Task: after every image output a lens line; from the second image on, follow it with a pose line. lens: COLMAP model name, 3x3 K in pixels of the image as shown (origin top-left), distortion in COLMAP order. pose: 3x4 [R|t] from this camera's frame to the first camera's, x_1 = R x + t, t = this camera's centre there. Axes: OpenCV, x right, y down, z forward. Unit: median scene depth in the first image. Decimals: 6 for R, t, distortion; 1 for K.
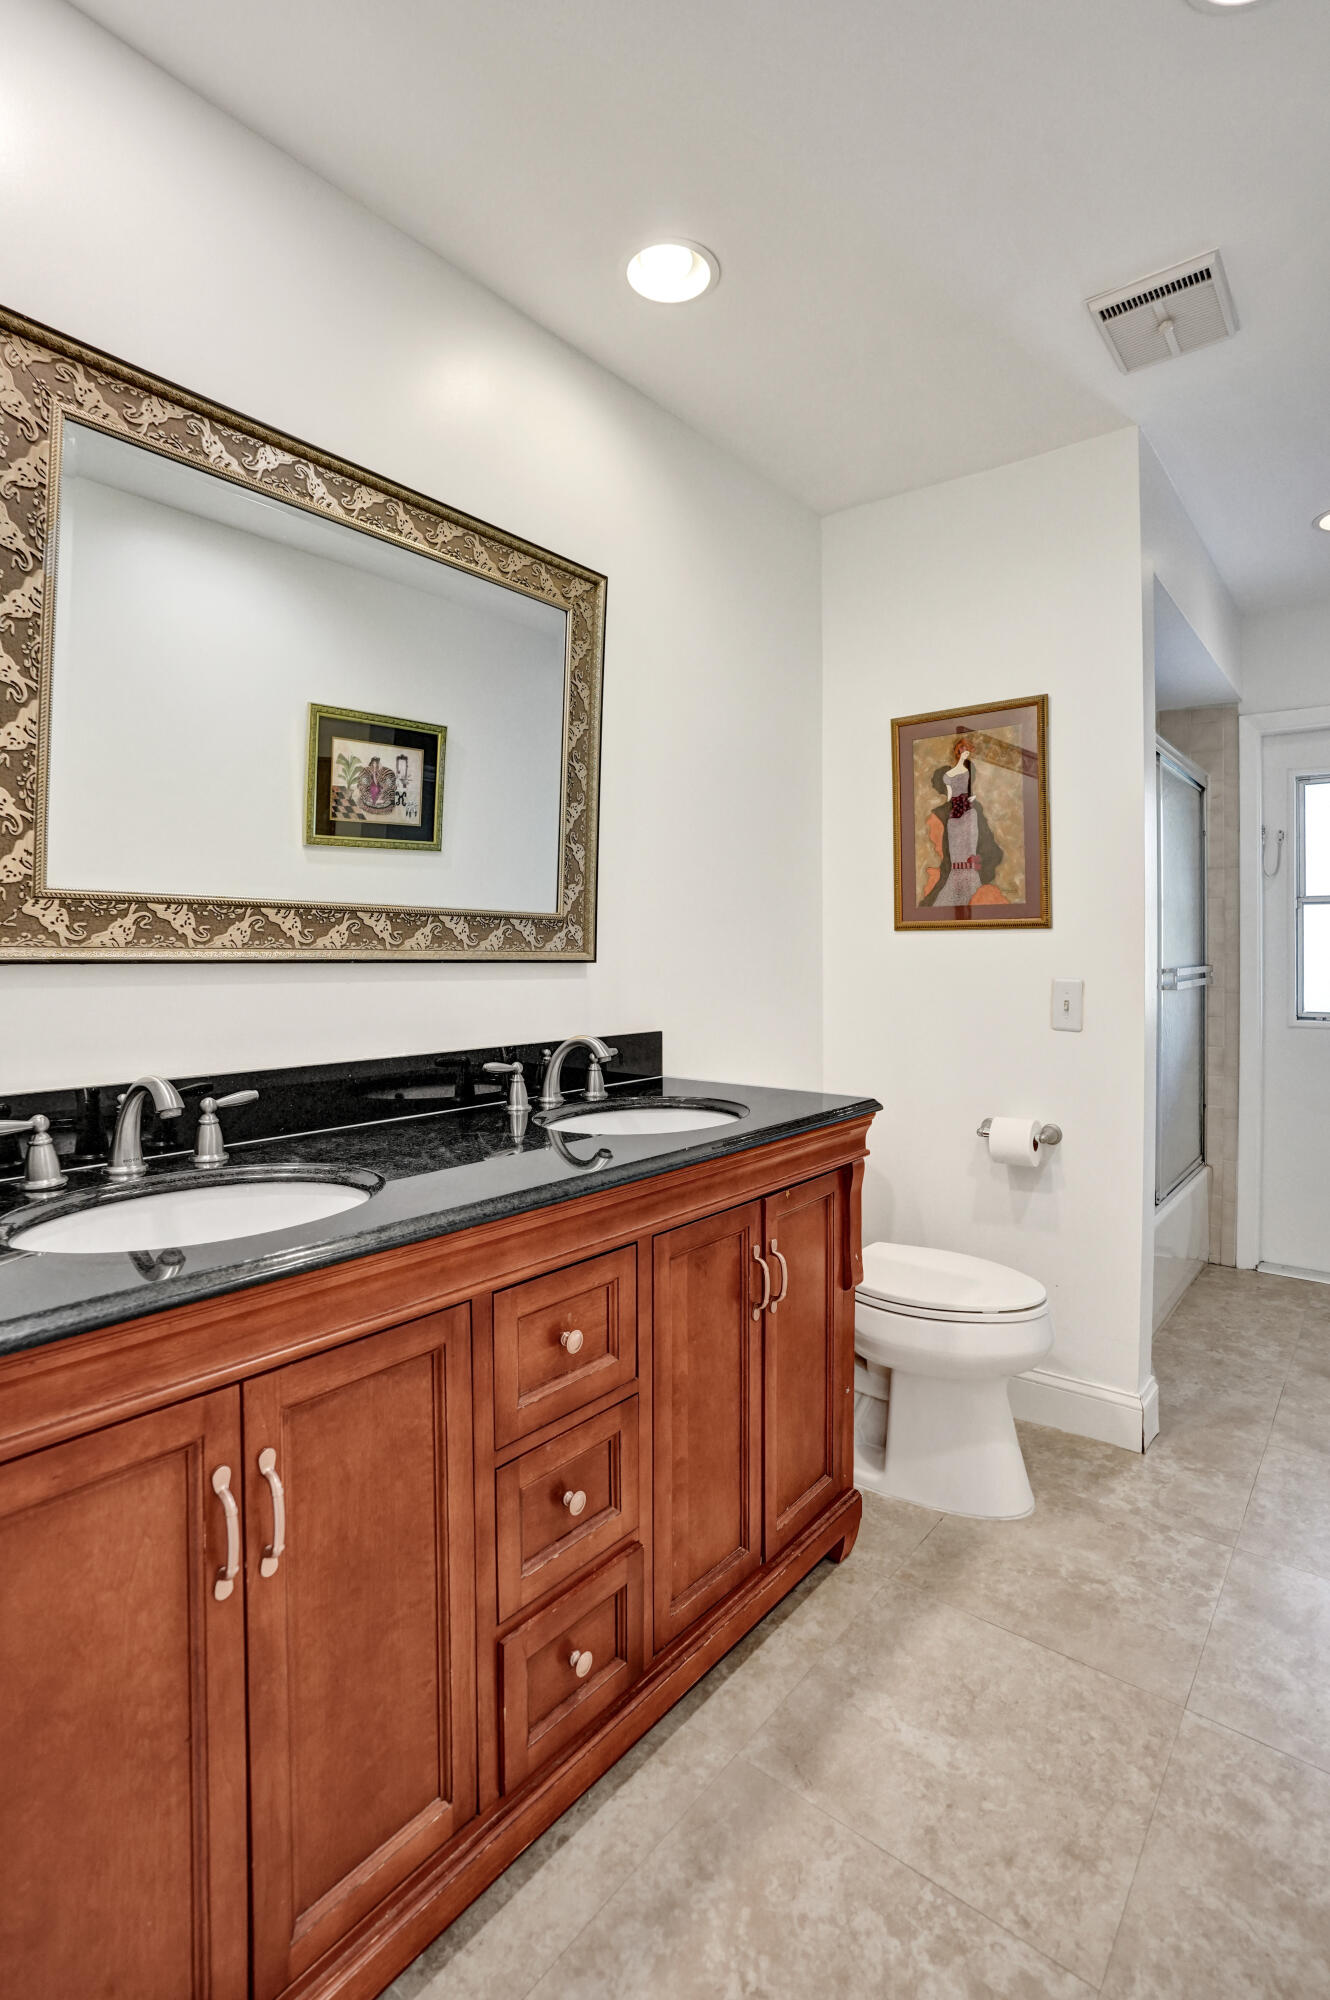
lens RADIAL K [[929.6, 0, 685.1], [0, 929.6, 949.5], [0, 0, 1]] dist [-0.067028, 0.021462]
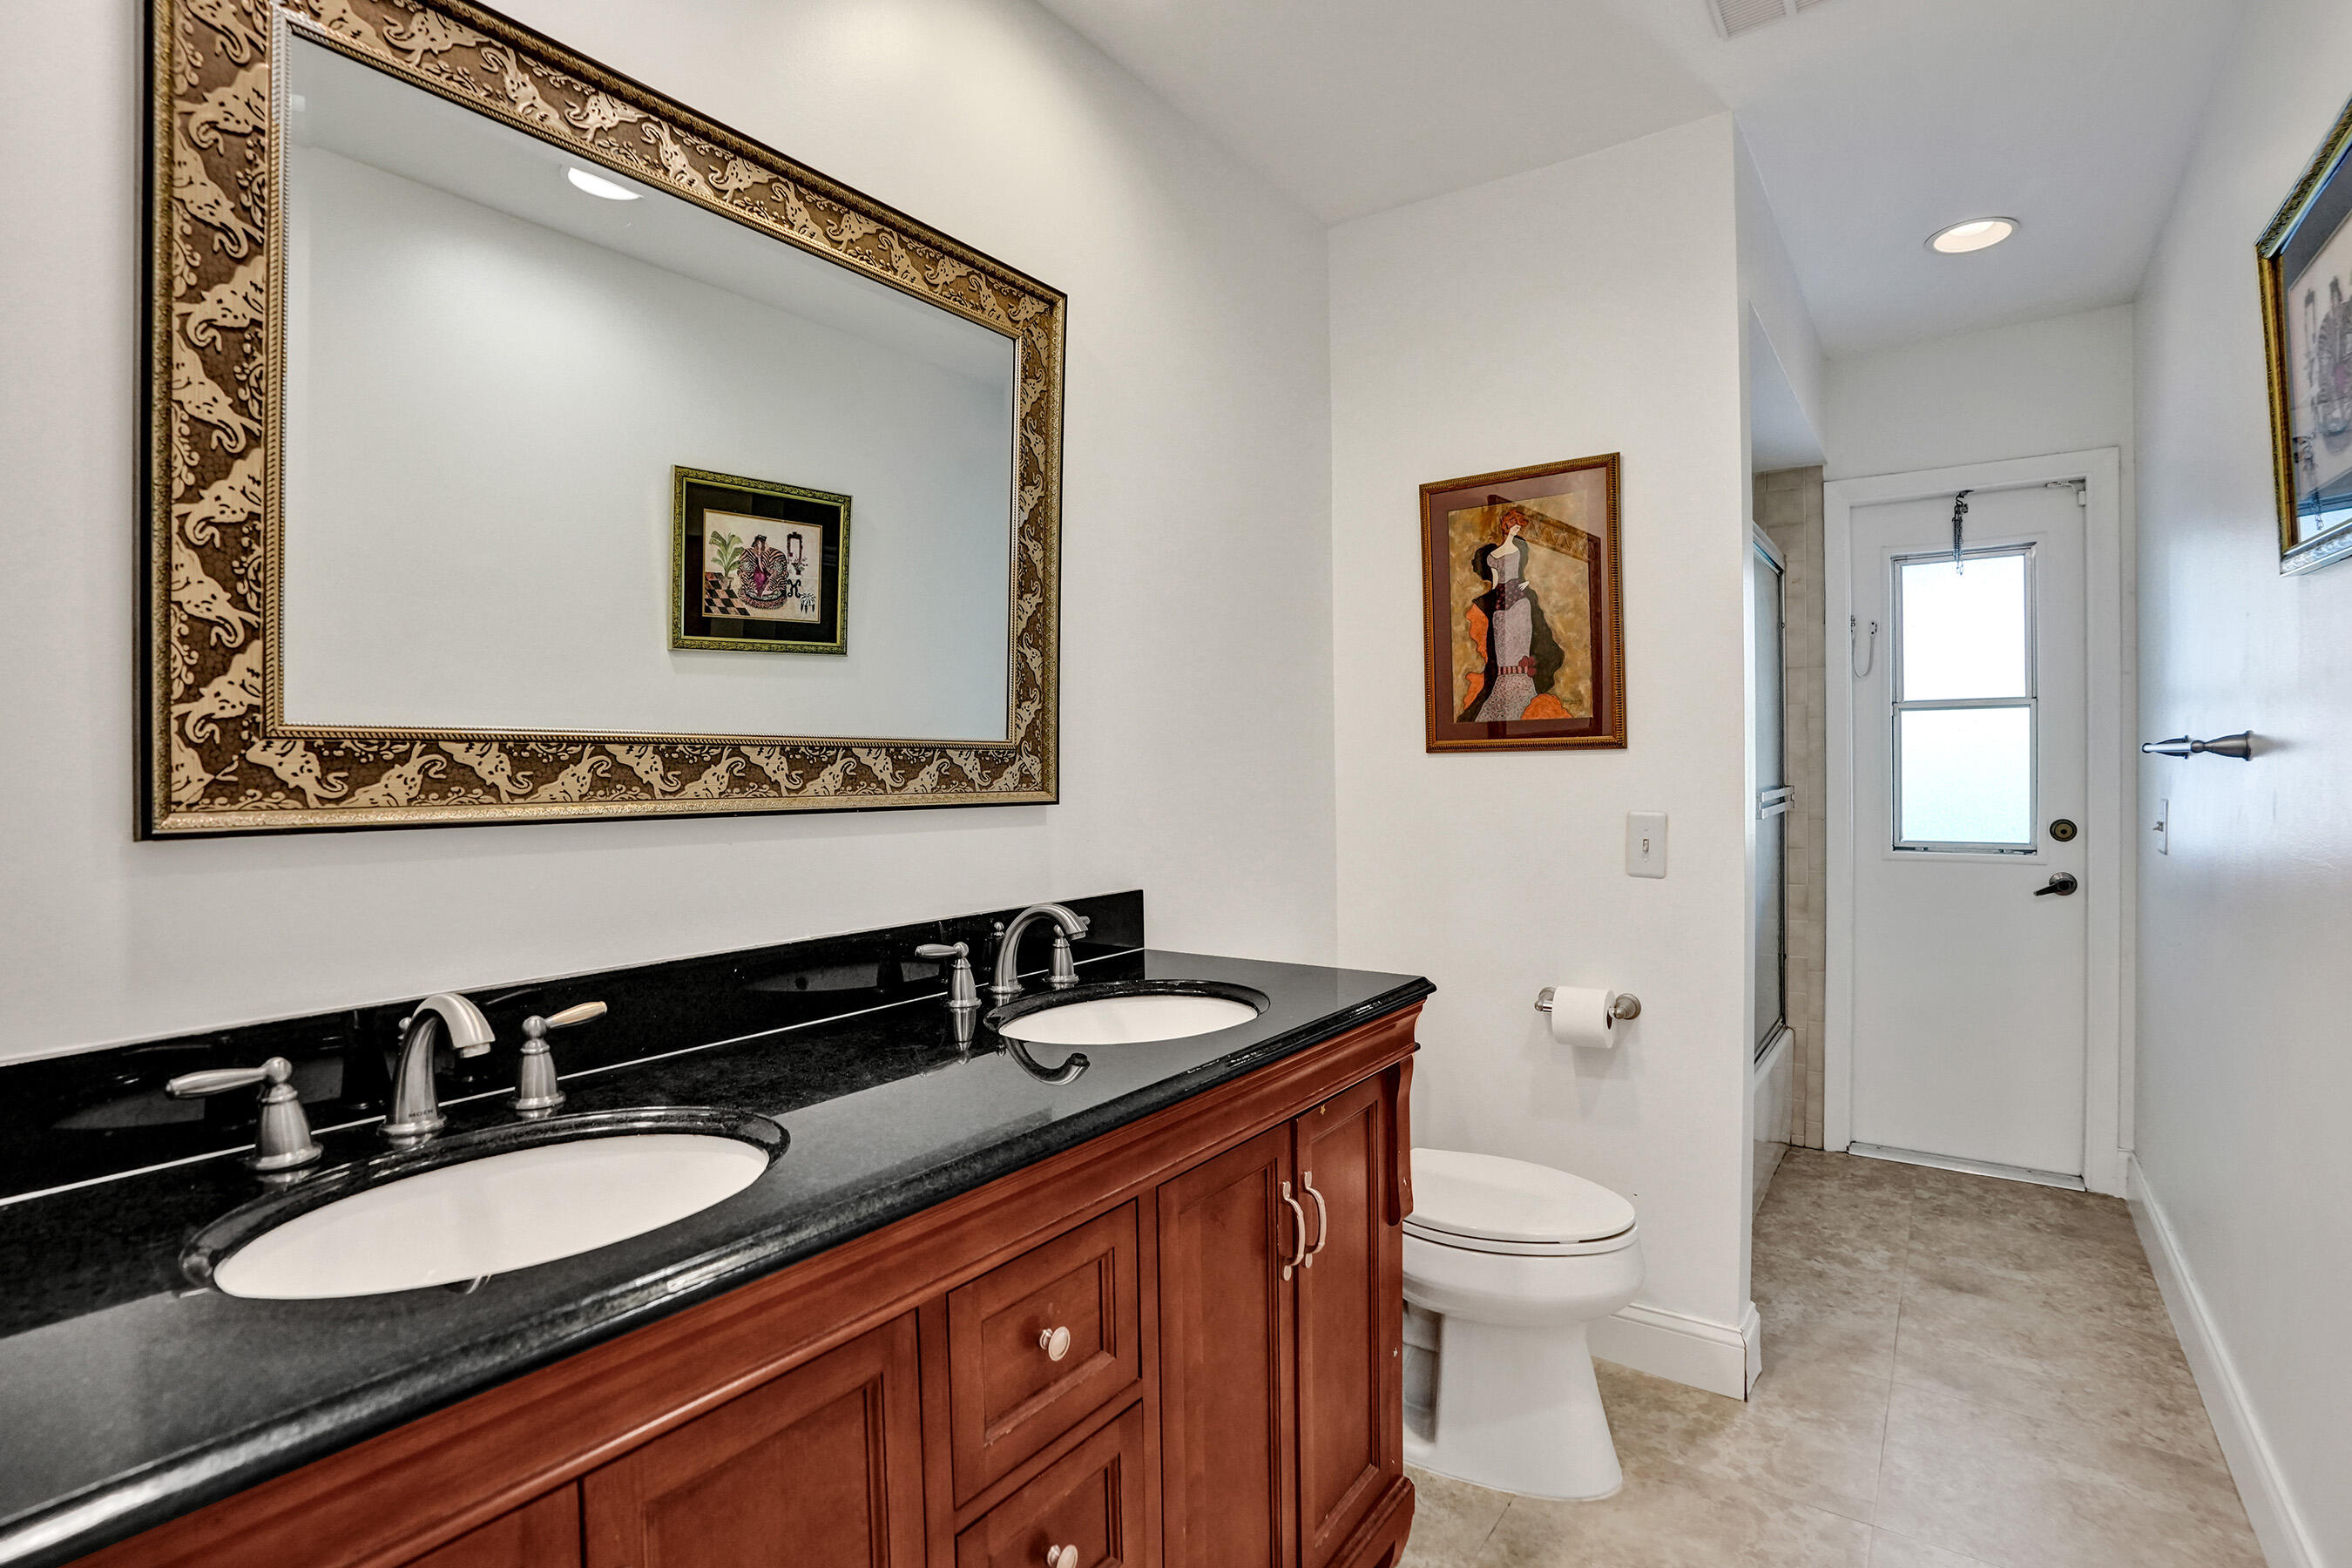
lens RADIAL K [[1093.2, 0, 1176.0], [0, 1093.2, 784.0], [0, 0, 1]] dist [-0.067028, 0.021462]
pose [[0.999080, -0.012732, 0.040960, -0.043710], [0.011980, 0.999756, 0.018574, -0.020889], [-0.041186, -0.018066, 0.998988, 0.121444]]
